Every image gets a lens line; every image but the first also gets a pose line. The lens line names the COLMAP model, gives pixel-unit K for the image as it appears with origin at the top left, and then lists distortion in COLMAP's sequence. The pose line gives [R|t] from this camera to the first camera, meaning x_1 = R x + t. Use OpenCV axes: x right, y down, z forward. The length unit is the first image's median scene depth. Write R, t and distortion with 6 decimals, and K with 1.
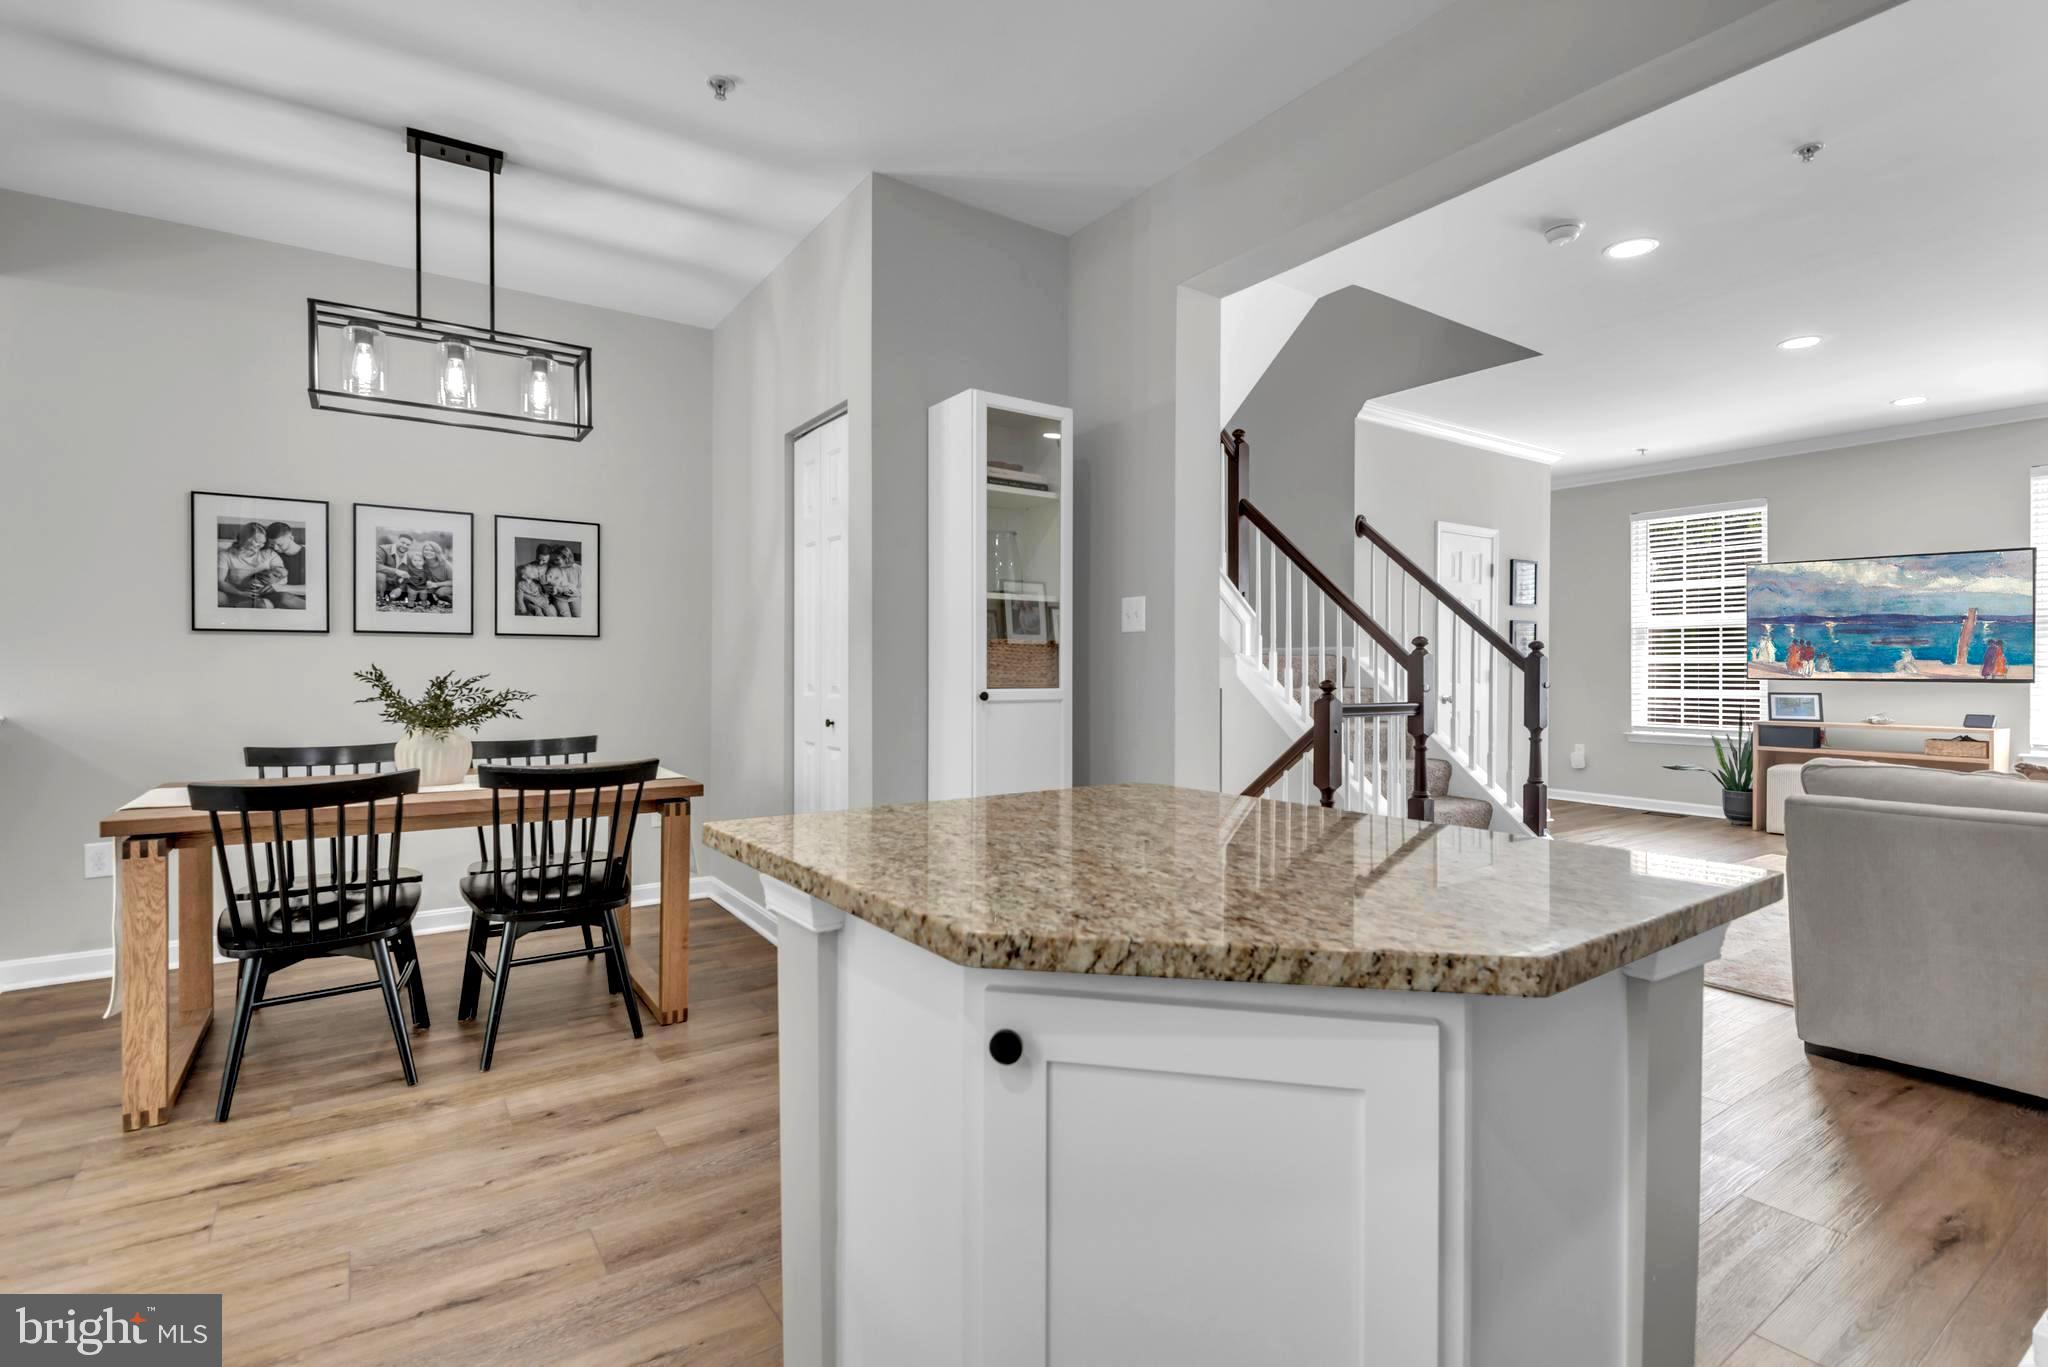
lens RADIAL K [[959.5, 0, 1023.5], [0, 959.5, 675.8], [0, 0, 1]] dist [0.020854, -0.012213]
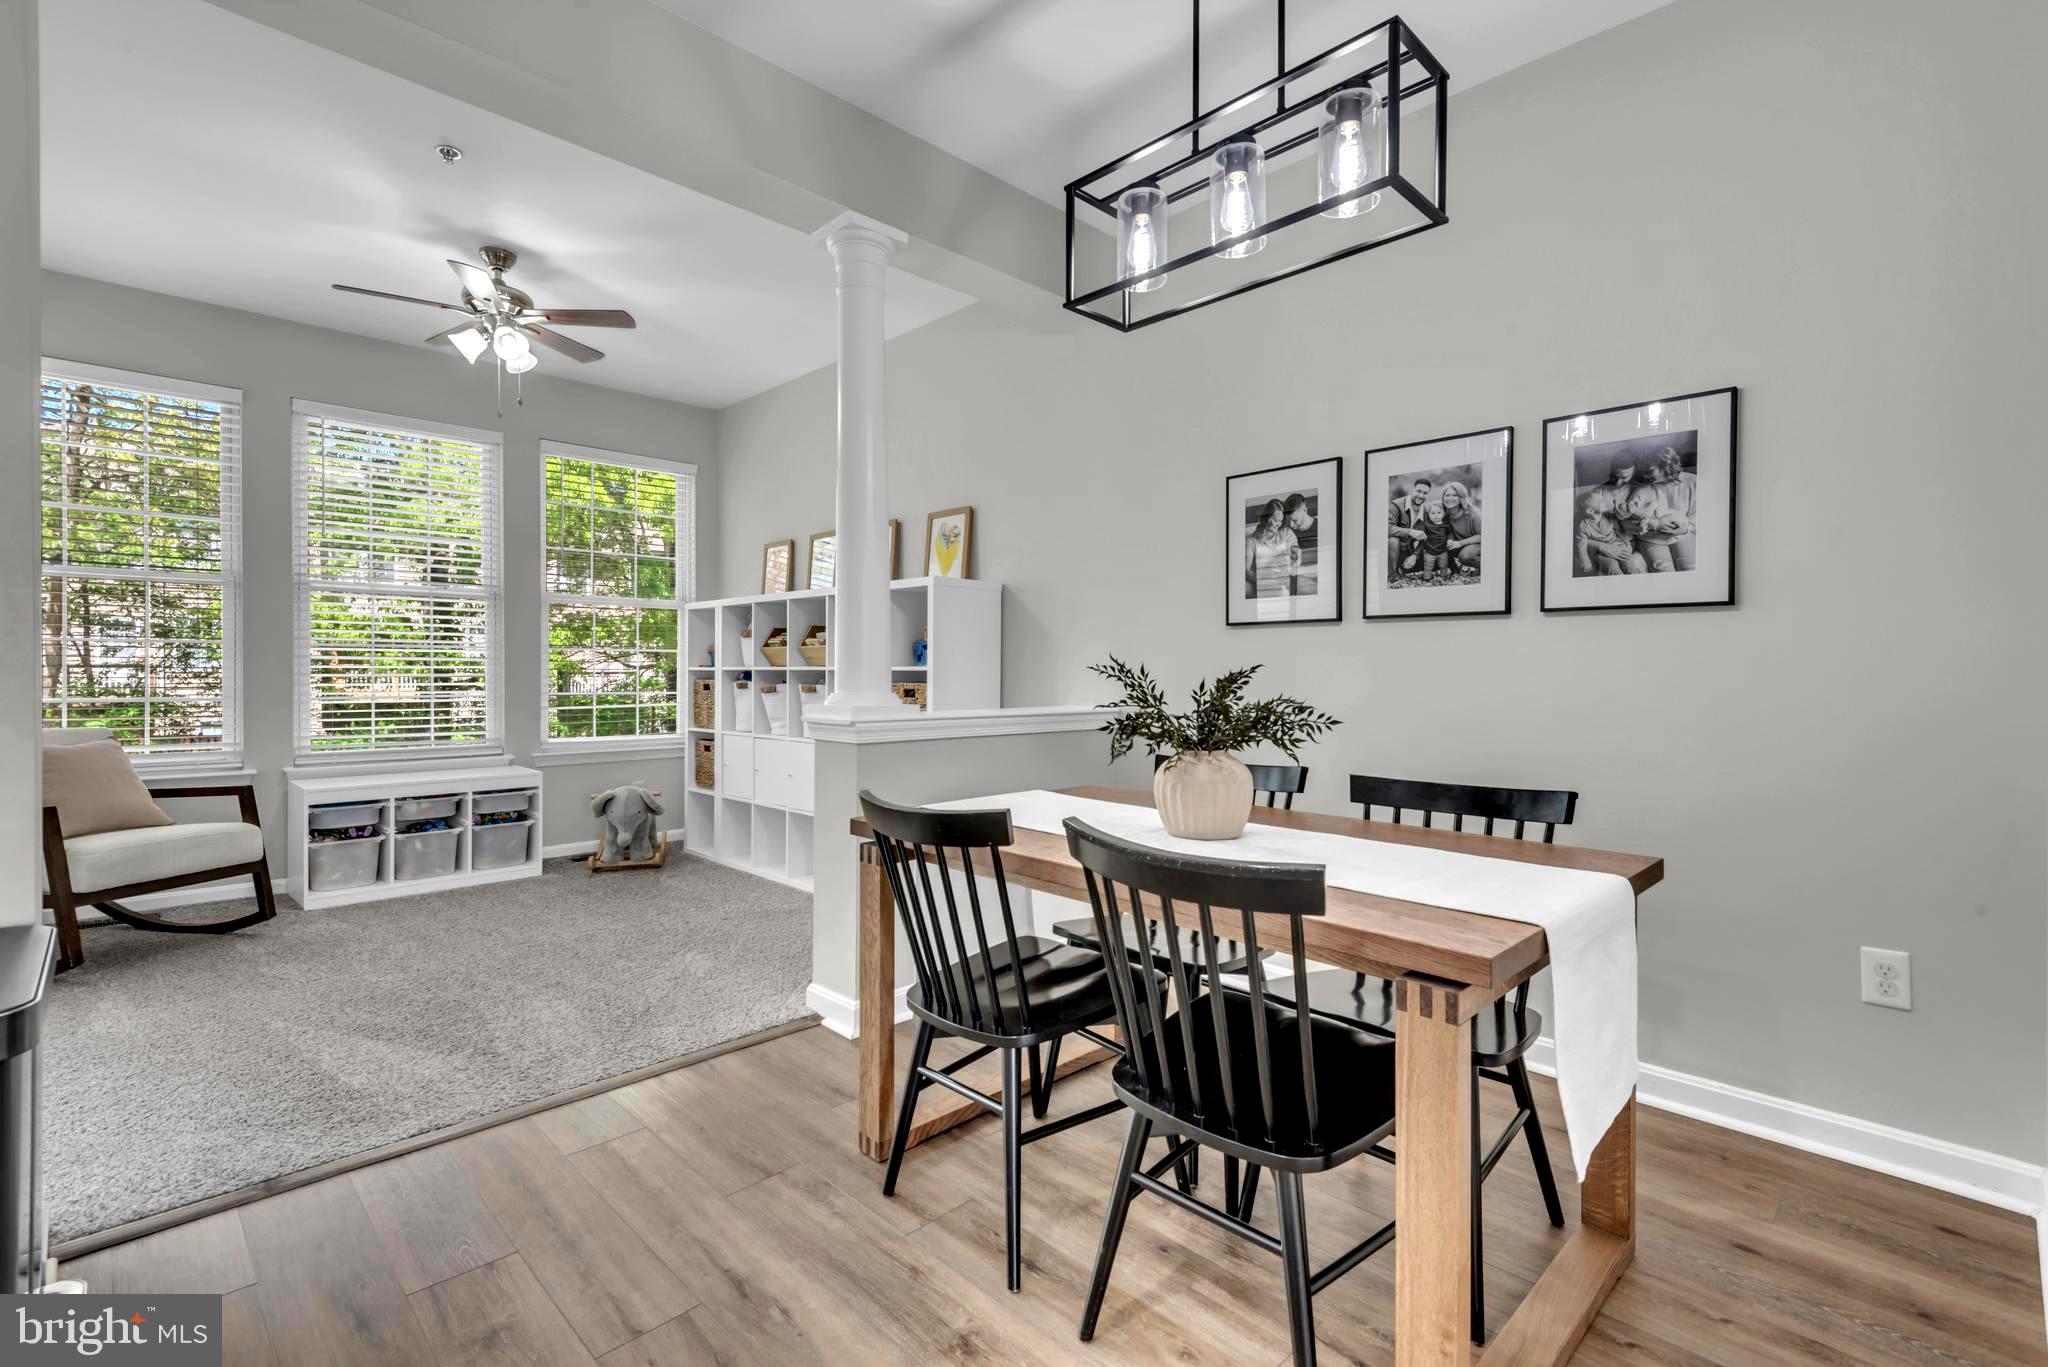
lens RADIAL K [[927.9, 0, 1018.3], [0, 927.9, 677.5], [0, 0, 1]] dist [0.033057, -0.013511]
pose [[0.175169, 0.004198, -0.984529, -0.001762], [-0.009736, 0.999949, 0.002532, 0.003850], [0.984490, 0.009142, 0.175201, 0.636133]]
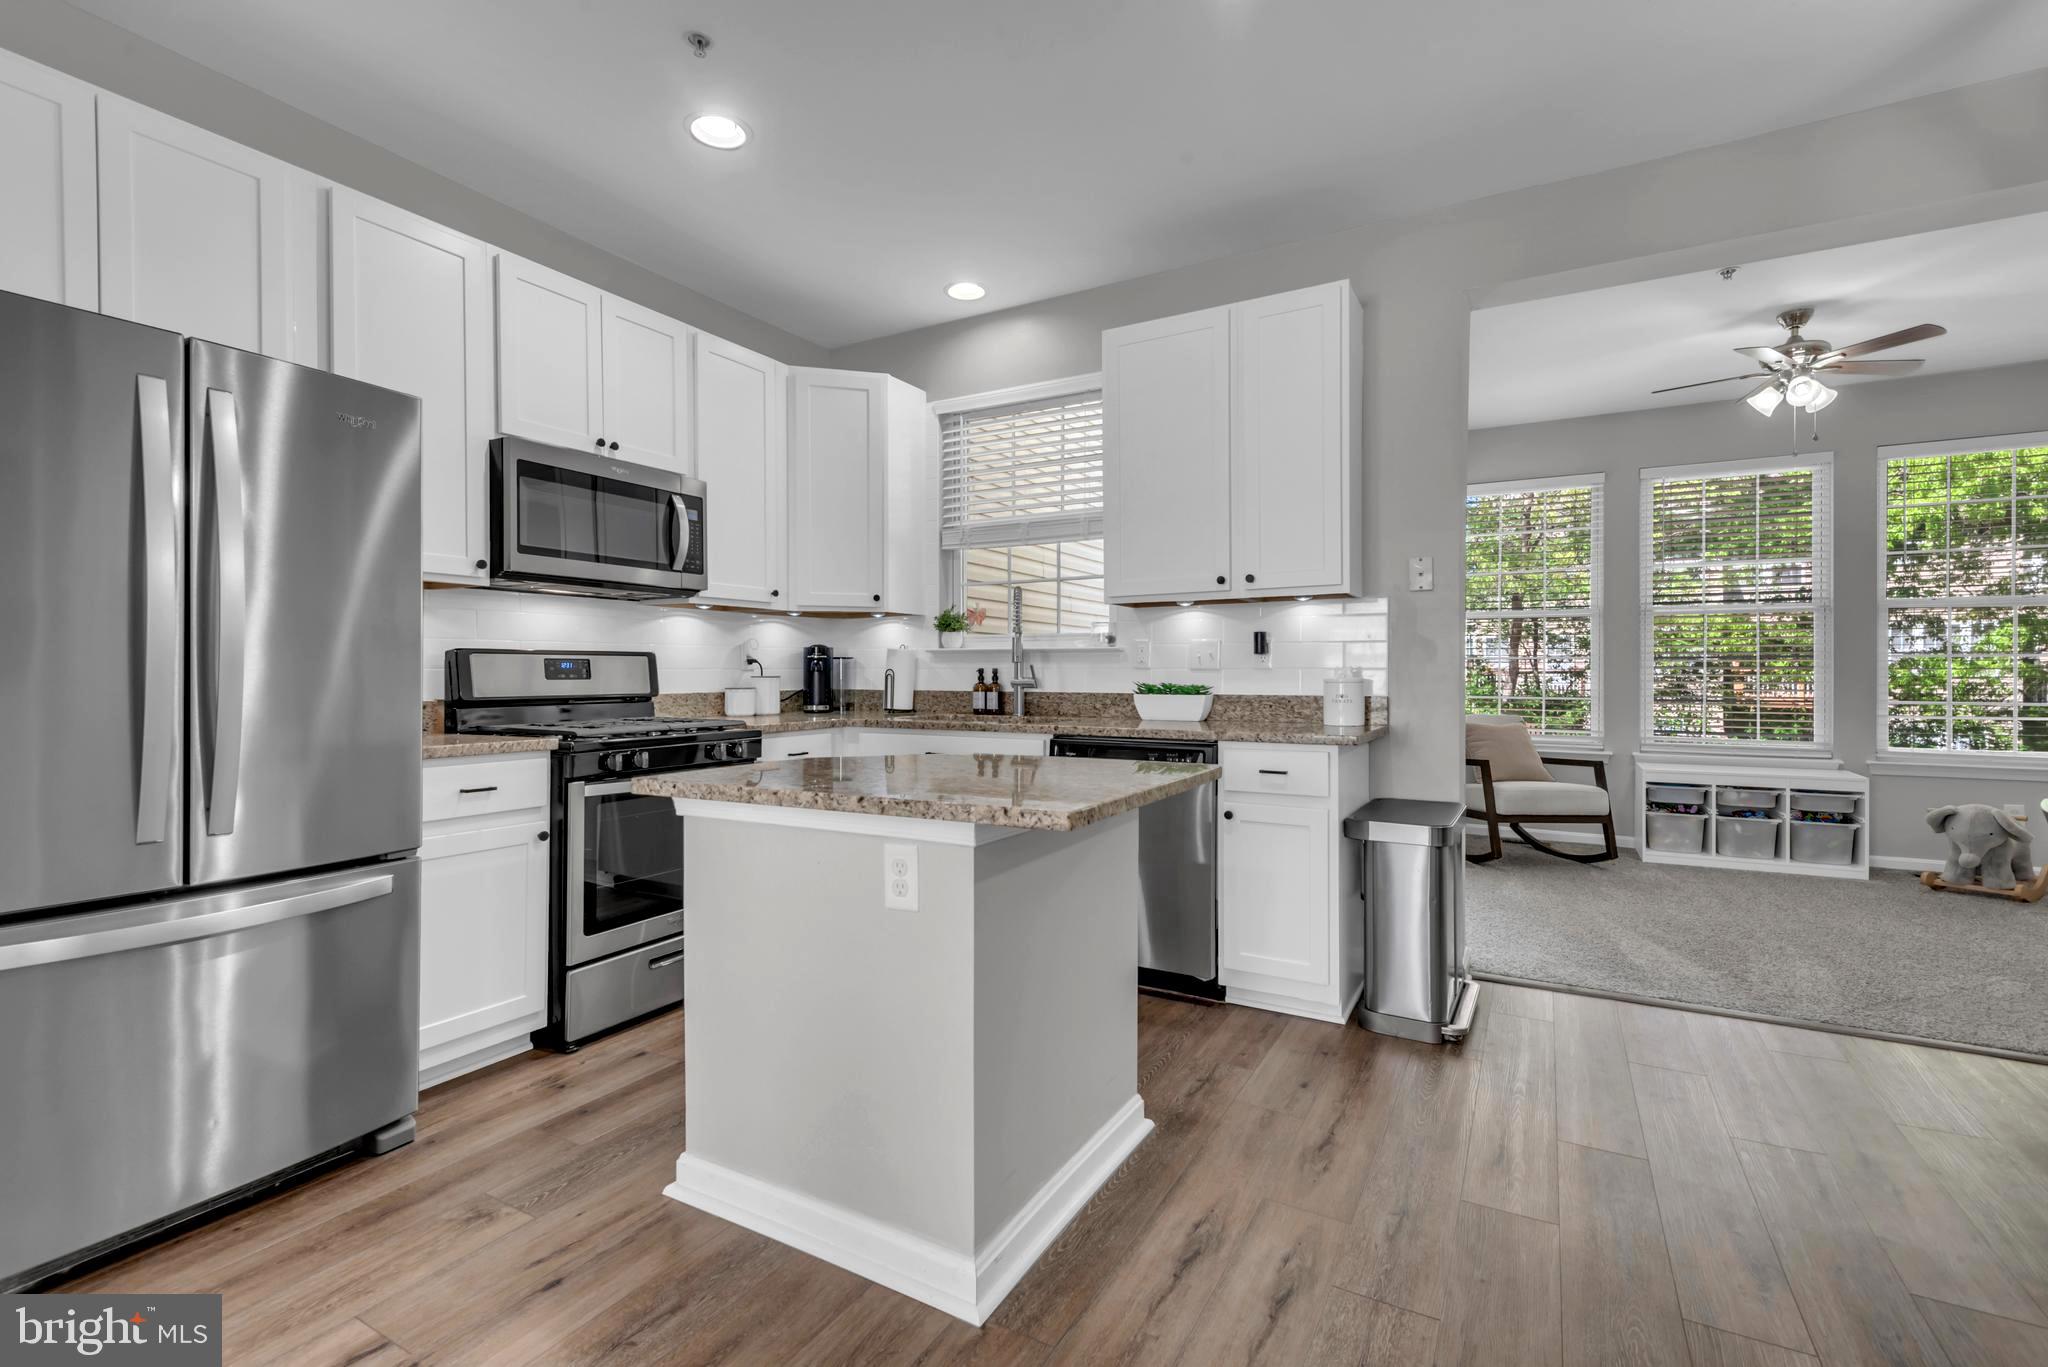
lens RADIAL K [[918.4, 0, 1038.7], [0, 918.4, 678.9], [0, 0, 1]] dist [0.027575, 0.001732]
pose [[-0.893068, 0.000641, -0.449922, 0.256337], [-0.004165, 0.999944, 0.009692, -0.003603], [0.449903, 0.010529, -0.893015, 0.881734]]
